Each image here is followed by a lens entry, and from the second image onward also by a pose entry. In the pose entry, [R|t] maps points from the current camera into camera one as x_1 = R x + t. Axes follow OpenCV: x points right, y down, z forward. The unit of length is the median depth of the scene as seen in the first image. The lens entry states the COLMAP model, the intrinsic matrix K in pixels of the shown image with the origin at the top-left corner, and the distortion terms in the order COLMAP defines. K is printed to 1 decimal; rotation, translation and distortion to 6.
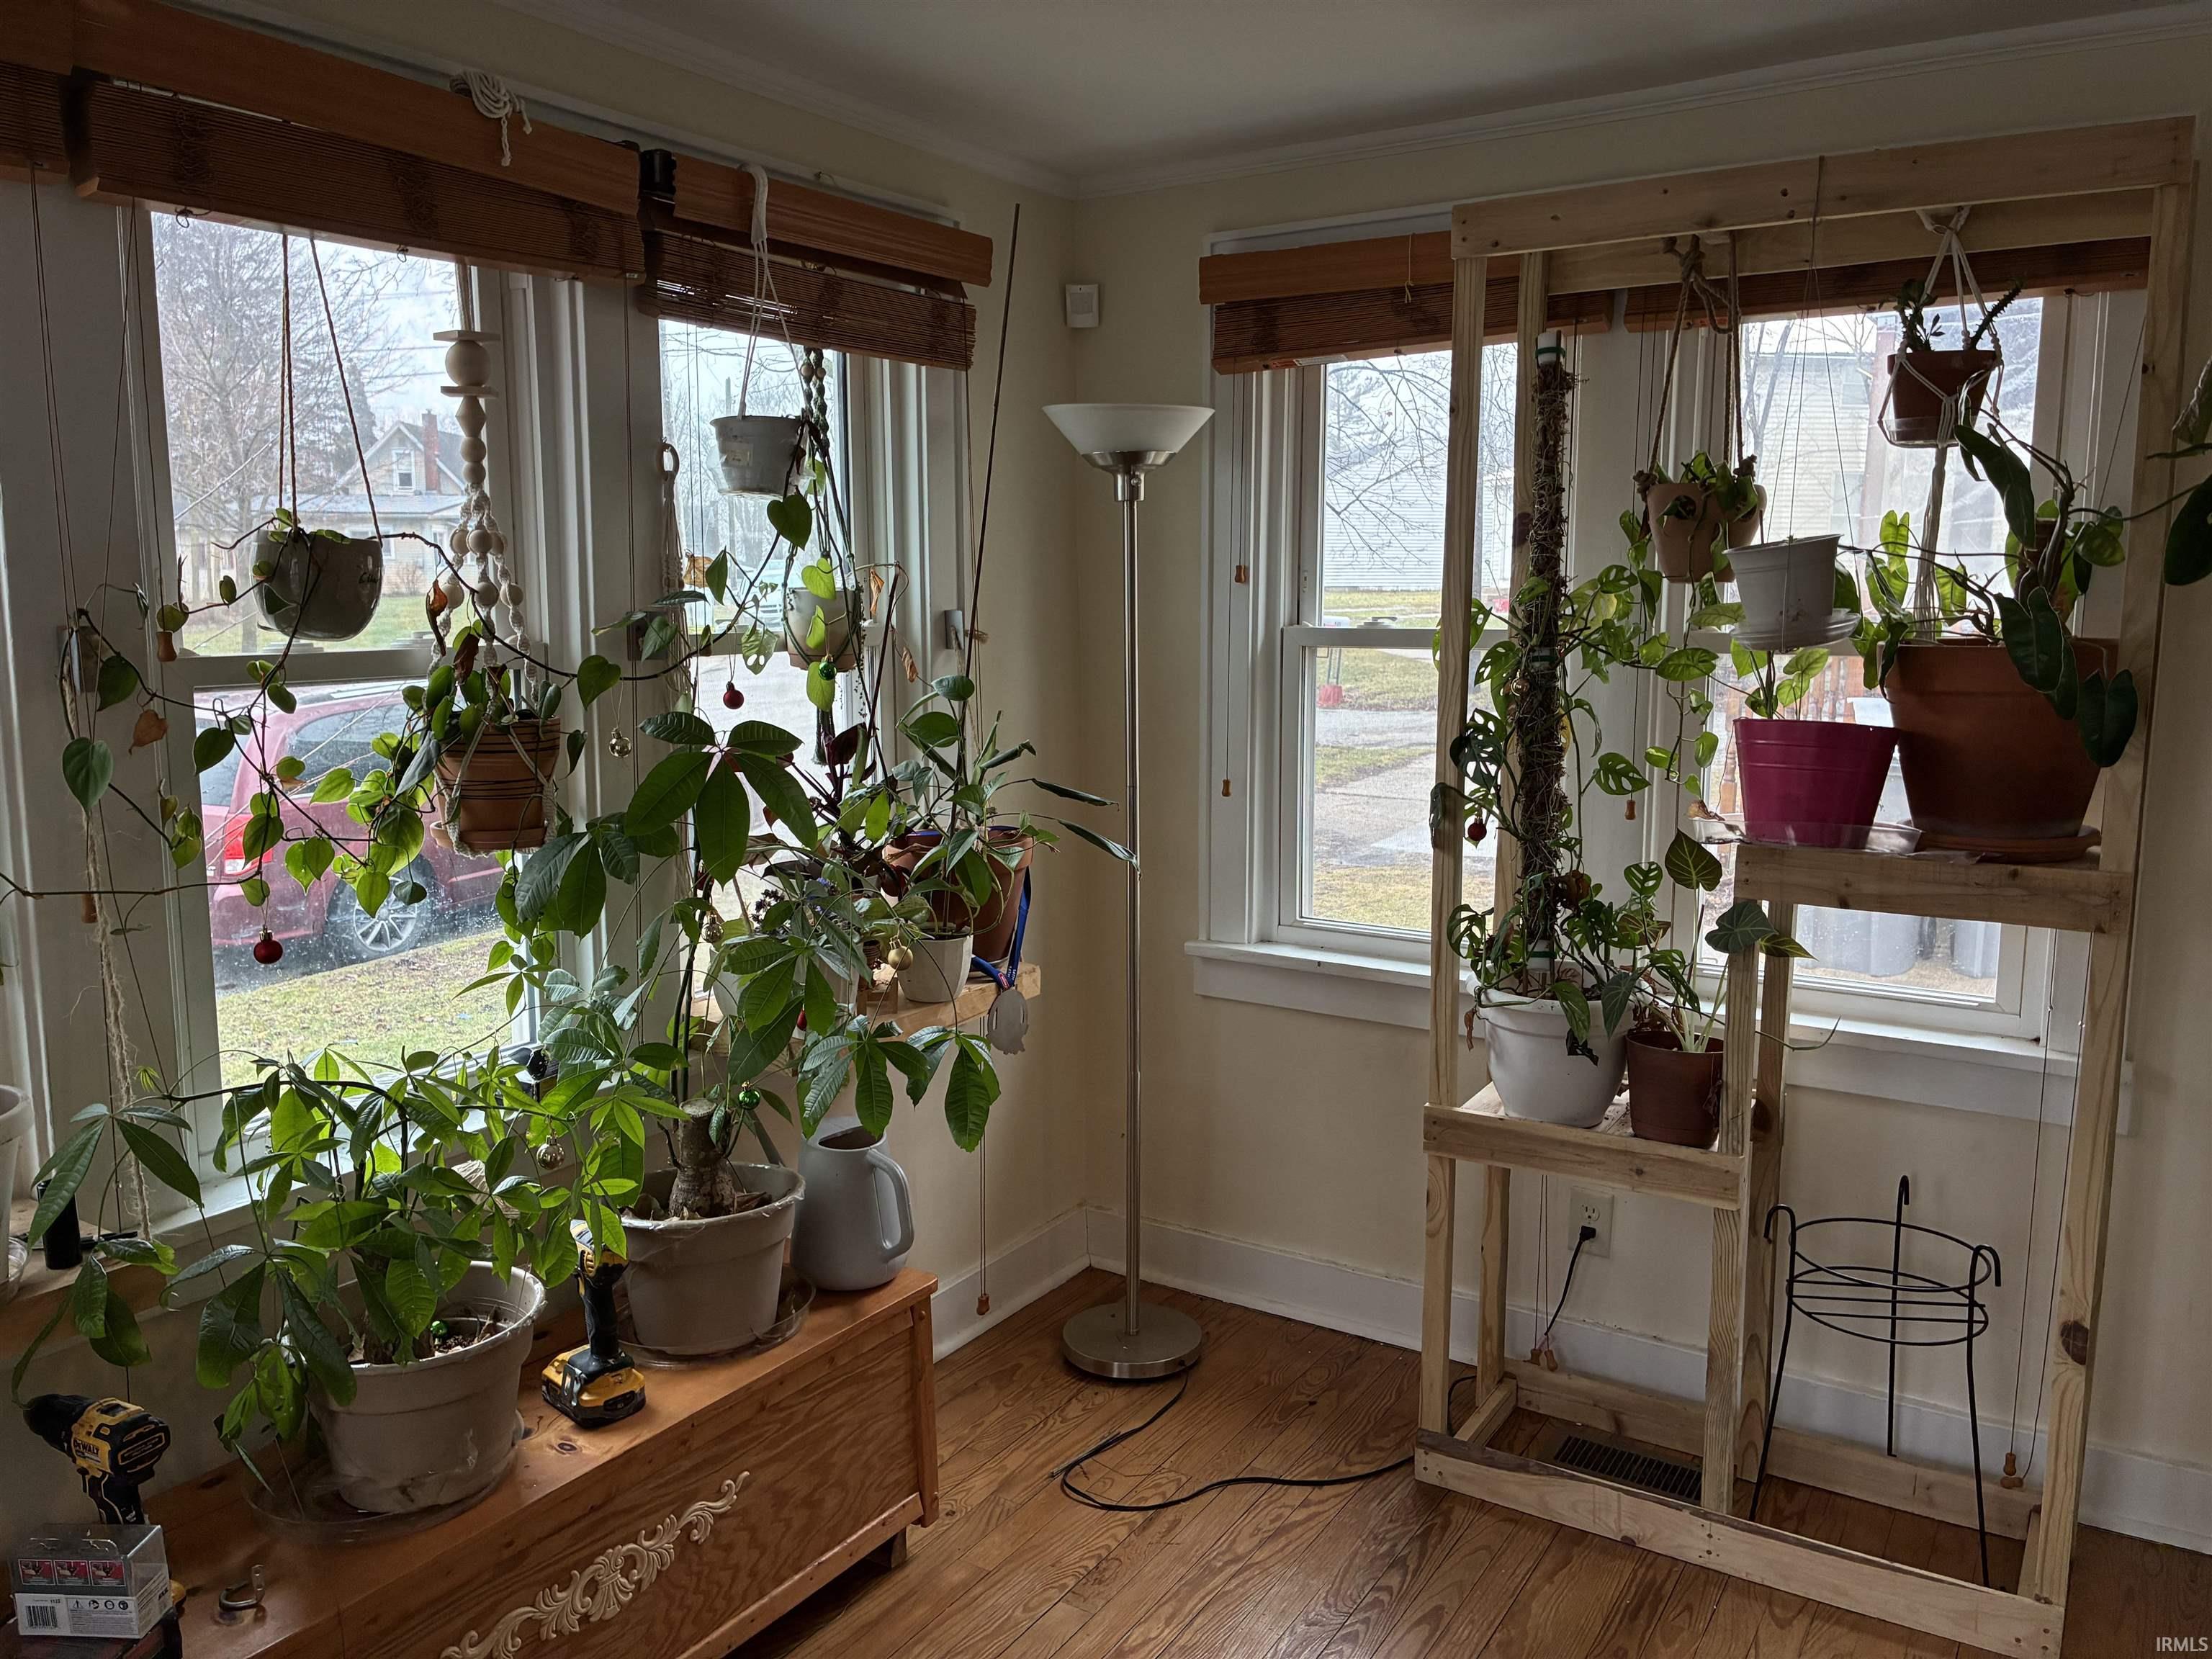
lens RADIAL K [[1675.6, 0, 1104.7], [0, 1675.6, 781.9], [0, 0, 1]] dist [0.028786, -0.035415]
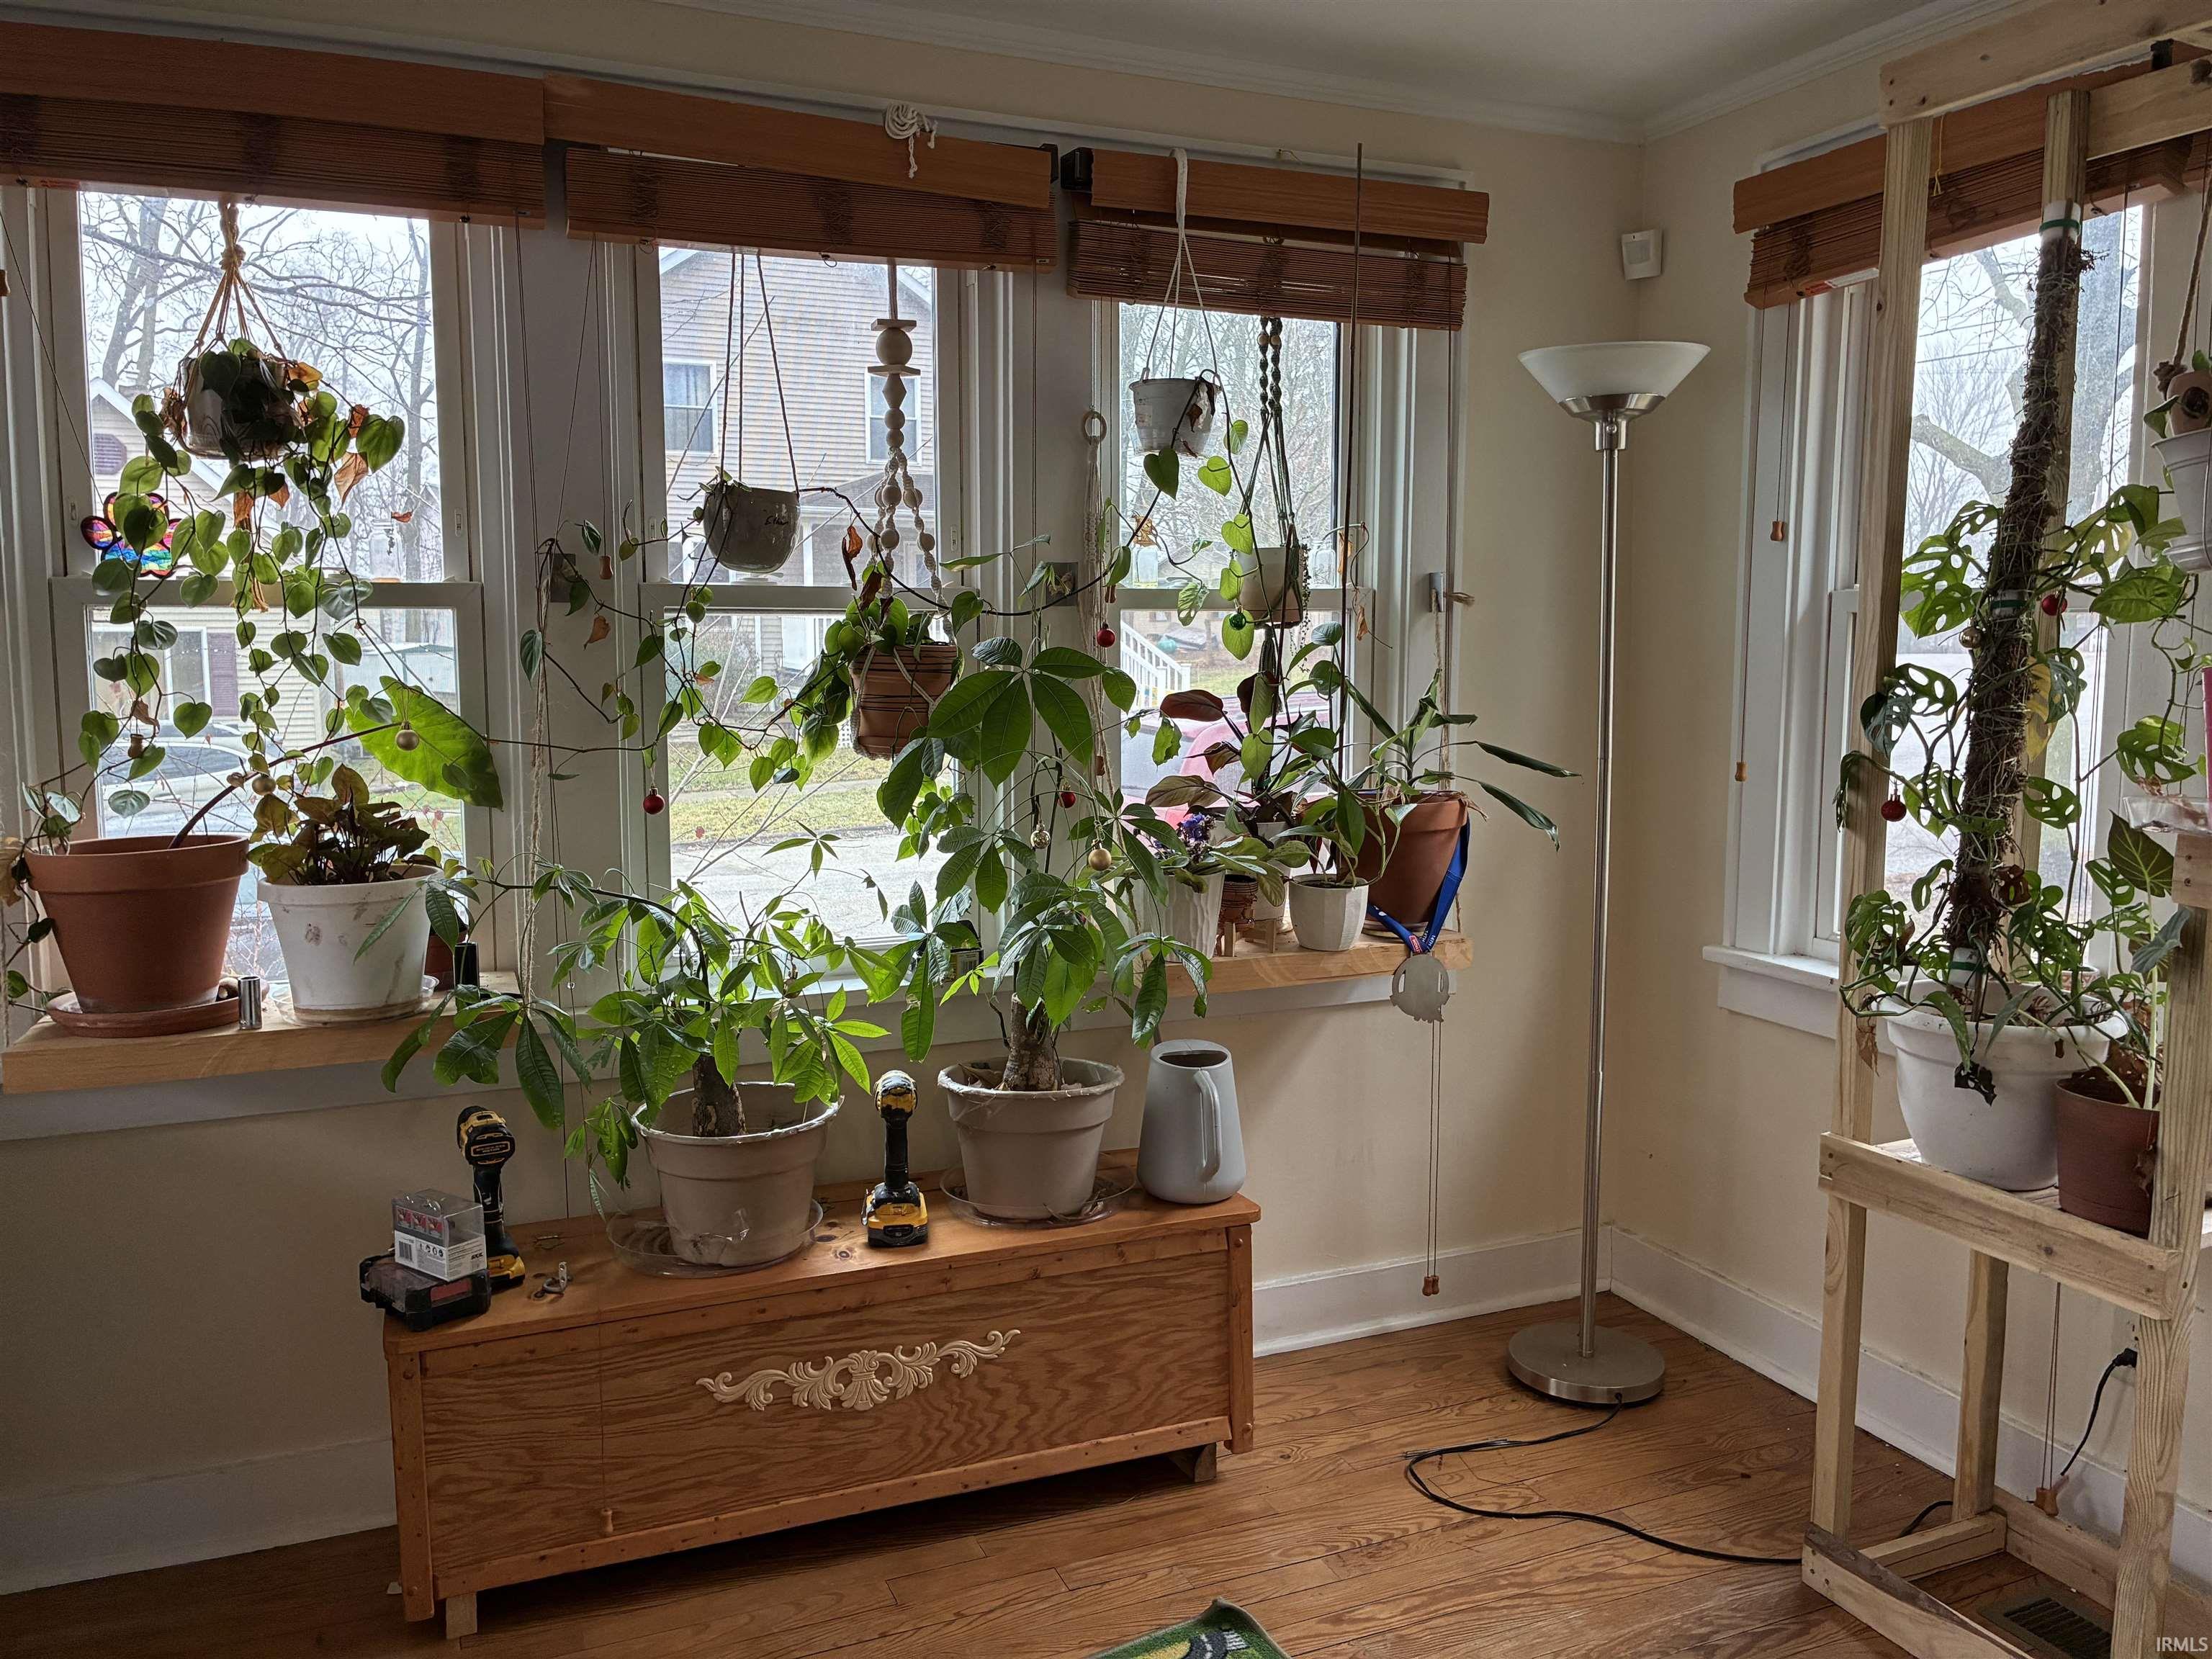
lens RADIAL K [[1675.6, 0, 1104.7], [0, 1675.6, 781.9], [0, 0, 1]] dist [0.028786, -0.035415]
pose [[0.824937, 0.053545, -0.562683, 0.381435], [-0.070944, 0.997439, -0.009094, 0.052519], [0.560755, 0.047421, 0.826623, 0.096454]]
